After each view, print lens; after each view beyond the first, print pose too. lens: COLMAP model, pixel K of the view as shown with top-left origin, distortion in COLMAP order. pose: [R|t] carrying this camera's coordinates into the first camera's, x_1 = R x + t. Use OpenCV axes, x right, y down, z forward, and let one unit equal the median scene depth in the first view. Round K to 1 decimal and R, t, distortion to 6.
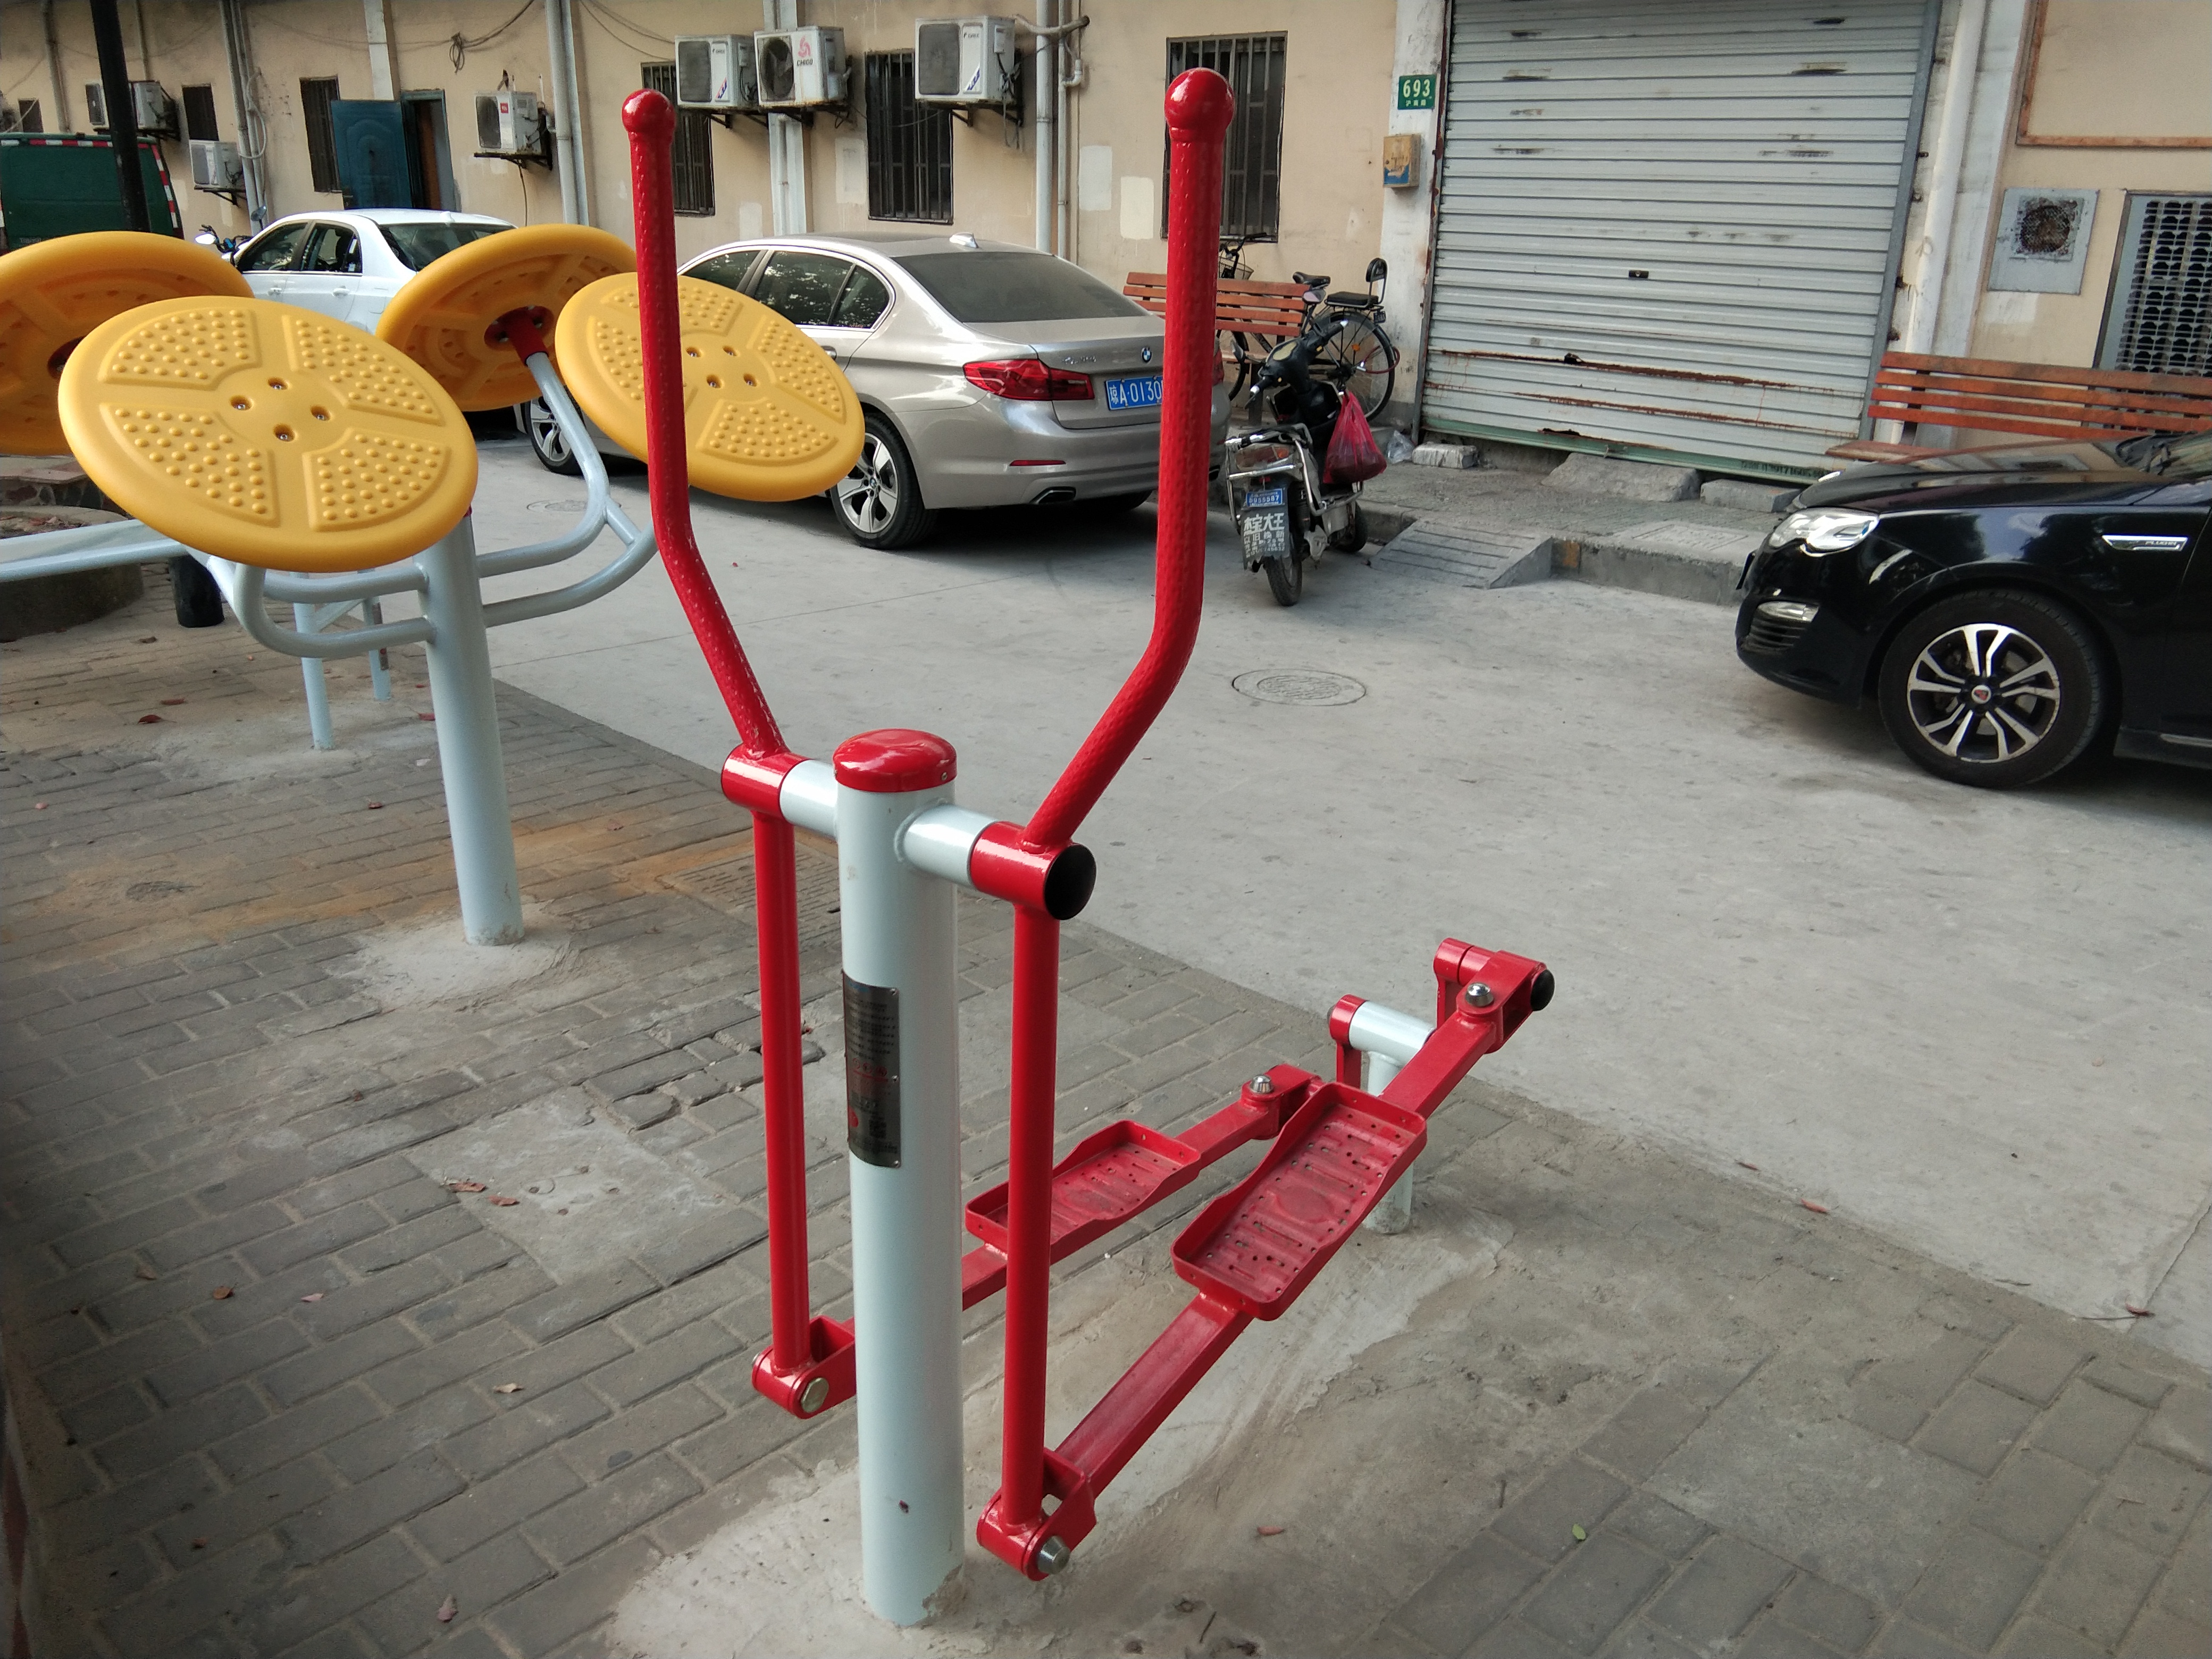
lens RADIAL K [[1761.4, 0, 1100.1], [0, 1761.4, 825.8], [0, 0, 1]] dist [0.099984, -0.147745]
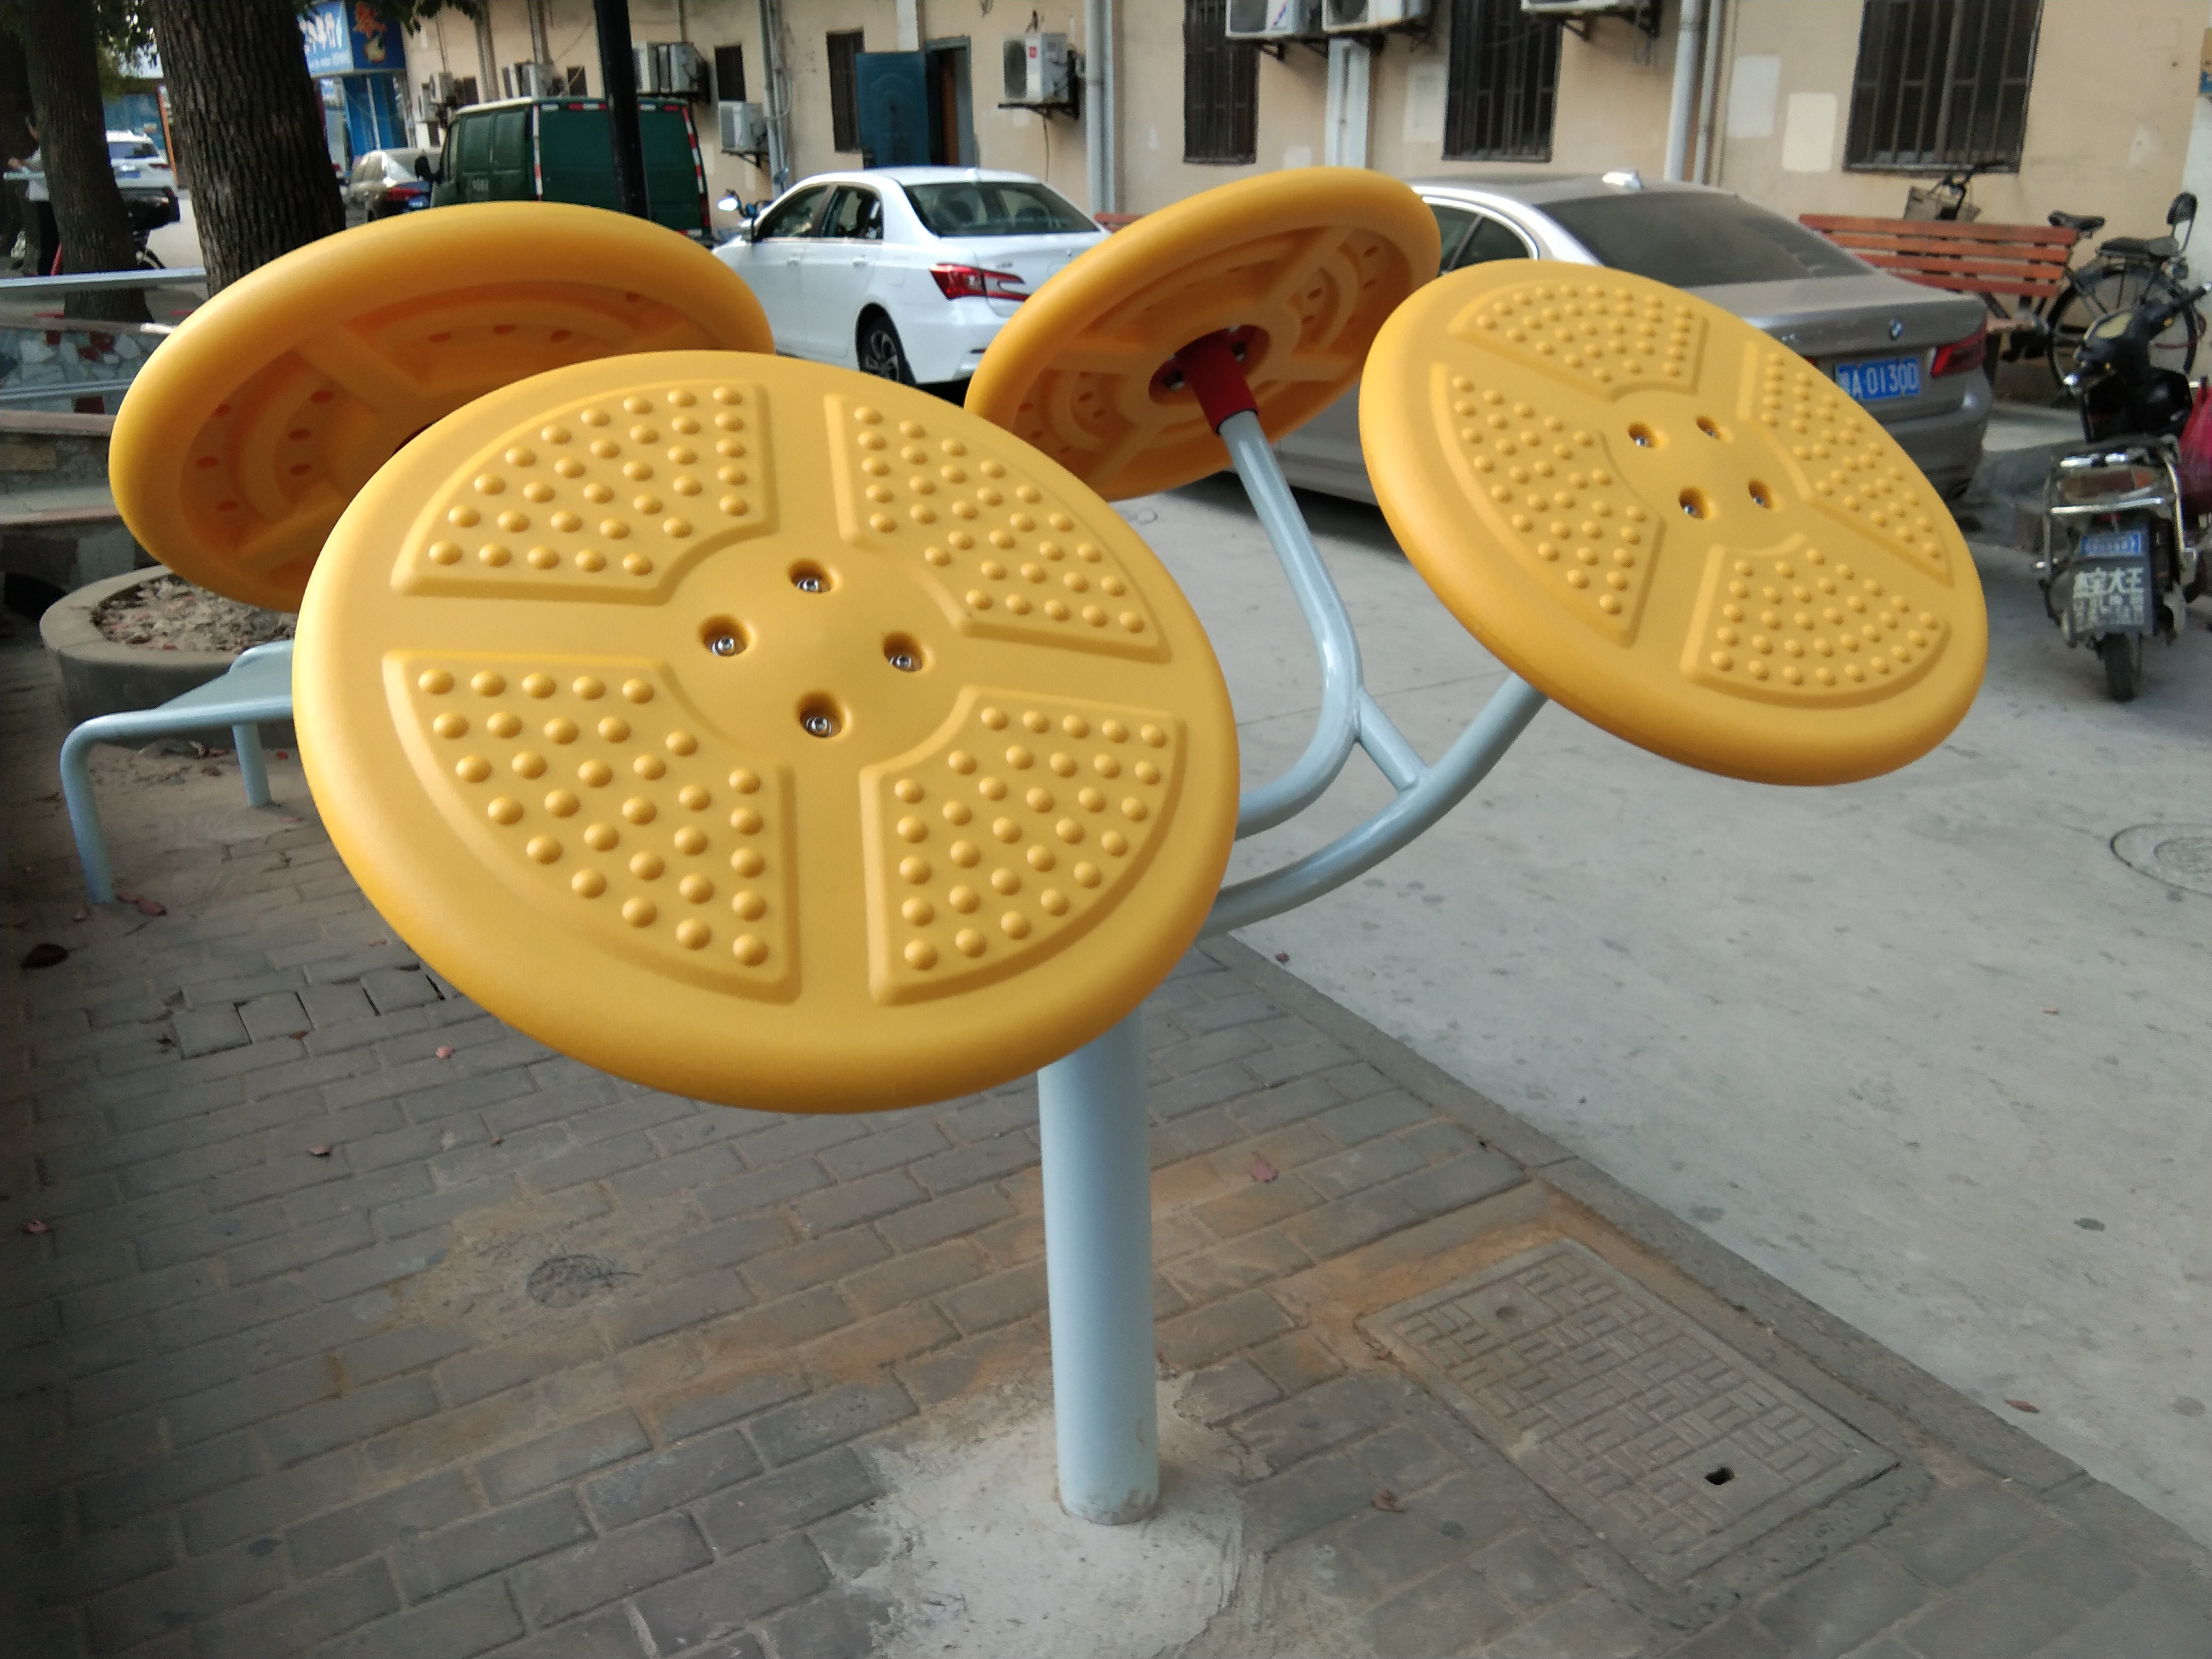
lens RADIAL K [[1761.4, 0, 1096.0], [0, 1761.4, 830.9], [0, 0, 1]] dist [0.099984, -0.147745]
pose [[0.967778, 0.064530, -0.243397, -0.193721], [-0.057470, 0.997698, 0.036005, -0.136634], [0.245160, -0.020856, 0.969258, 0.410357]]
